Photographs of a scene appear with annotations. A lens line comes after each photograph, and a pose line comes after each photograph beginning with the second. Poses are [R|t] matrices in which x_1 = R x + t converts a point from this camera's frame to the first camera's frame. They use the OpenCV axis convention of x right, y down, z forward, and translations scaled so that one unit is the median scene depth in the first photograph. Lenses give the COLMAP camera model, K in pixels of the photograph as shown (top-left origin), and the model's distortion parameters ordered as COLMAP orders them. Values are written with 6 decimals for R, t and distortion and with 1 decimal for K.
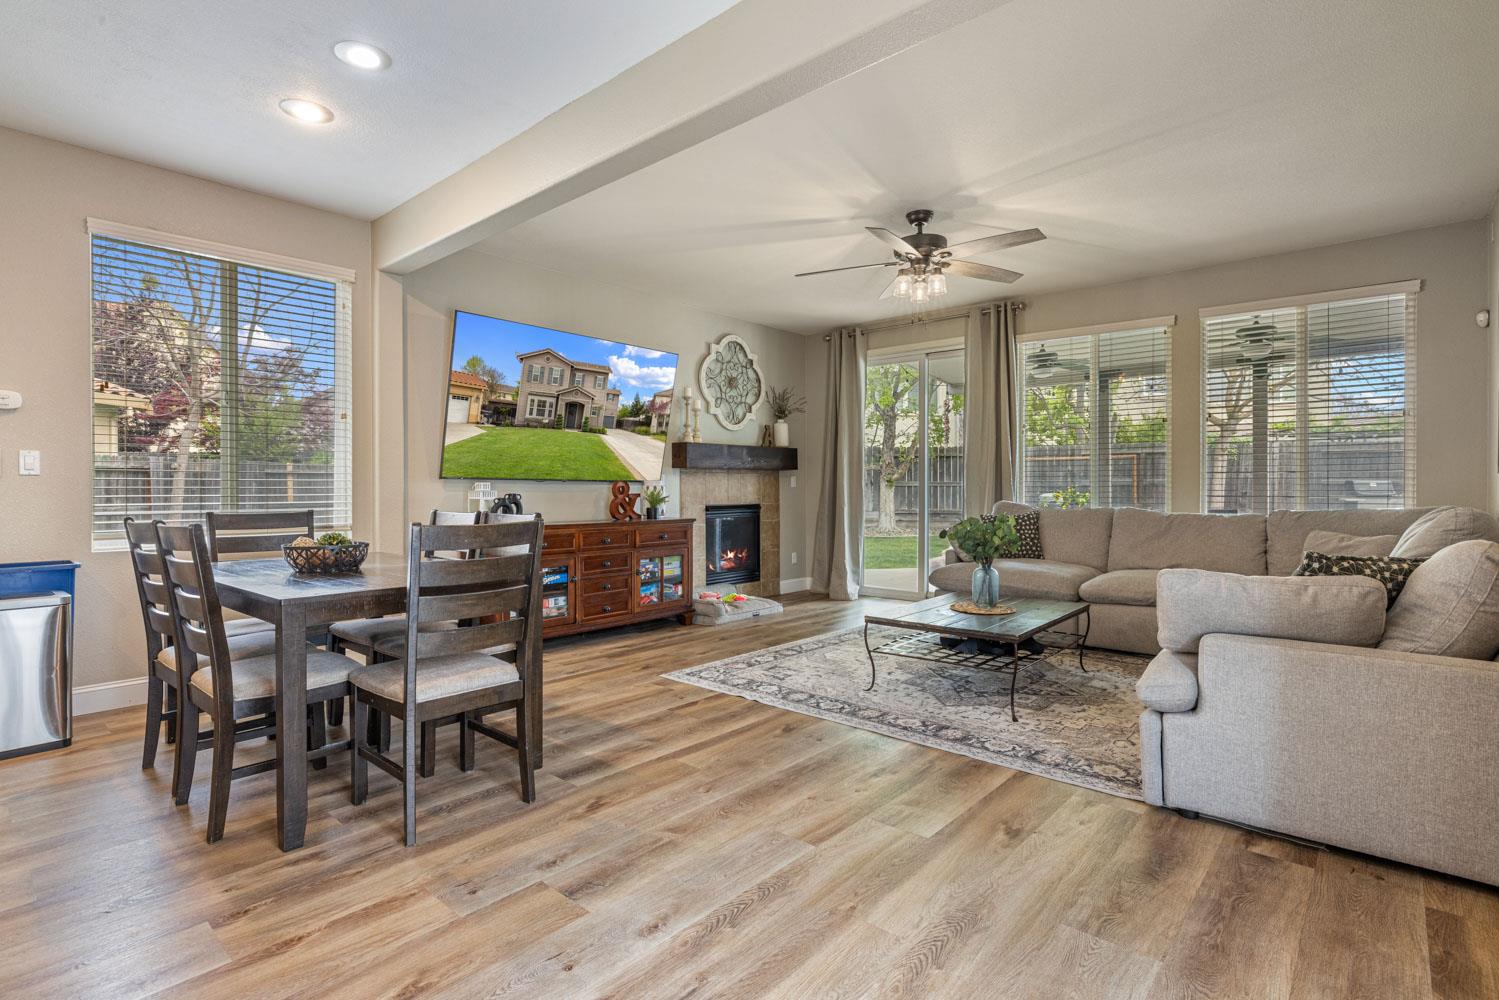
lens RADIAL K [[727.9, 0, 745.6], [0, 727.9, 493.7], [0, 0, 1]] dist [-0.001280, 0.000099]
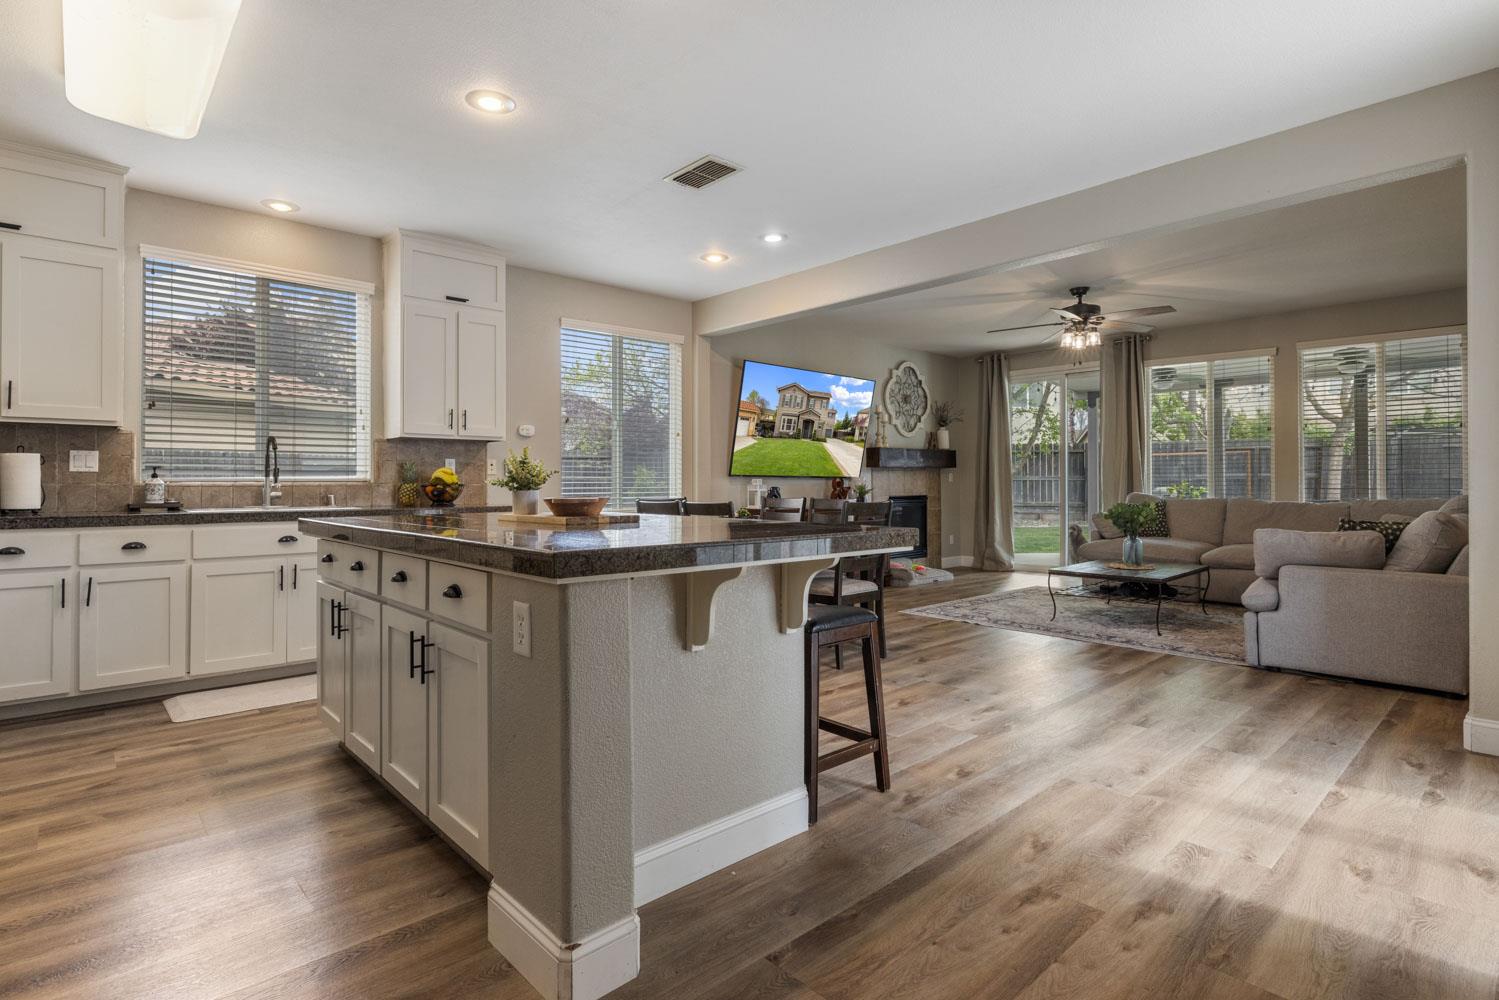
lens RADIAL K [[748.1, 0, 750.7], [0, 748.1, 475.2], [0, 0, 1]] dist [-0.000684, 0.000029]
pose [[0.994991, -0.001822, -0.099948, -0.234688], [0.000066, 0.999846, -0.017566, 0.003388], [0.099965, 0.017471, 0.994838, -0.468700]]
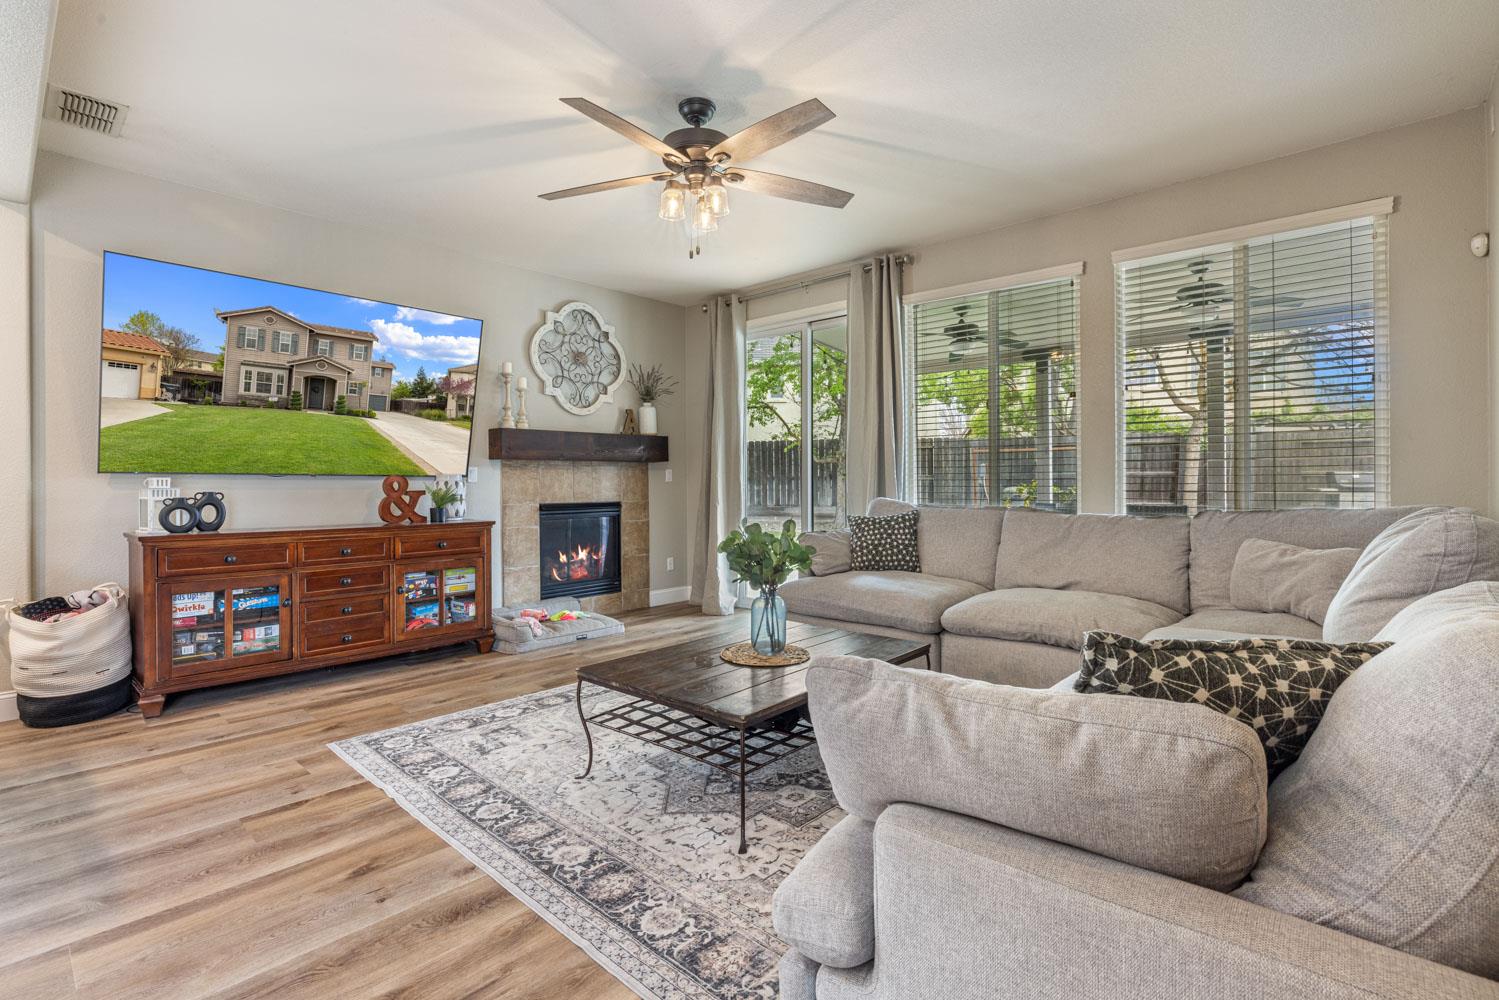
lens RADIAL K [[697.2, 0, 748.1], [0, 697.2, 484.5], [0, 0, 1]] dist [-0.006279, 0.000074]
pose [[0.999895, -0.004063, -0.013884, 0.278547], [0.003996, 0.999980, -0.004852, -0.002064], [0.013904, 0.004796, 0.999892, 0.285843]]
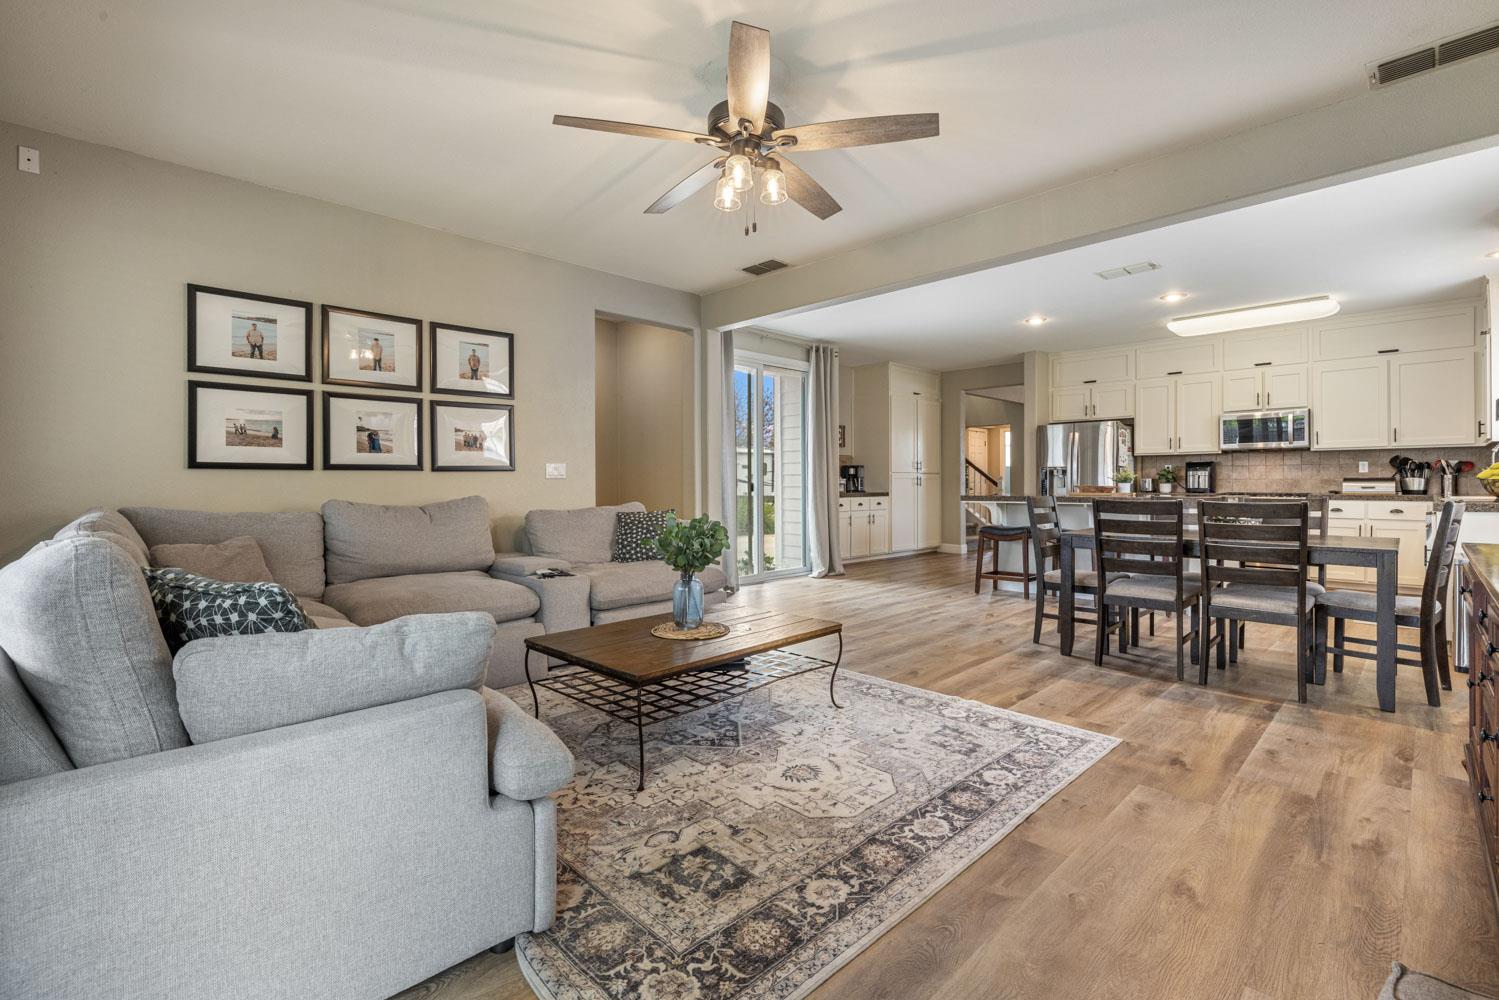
lens RADIAL K [[661.1, 0, 747.5], [0, 661.1, 494.1], [0, 0, 1]] dist [-0.005153, 0.000182]
pose [[-0.997522, 0.002810, 0.070294, 0.184142], [0.004511, 0.999700, 0.024060, -0.008610], [-0.070205, 0.024318, -0.997236, 1.502499]]
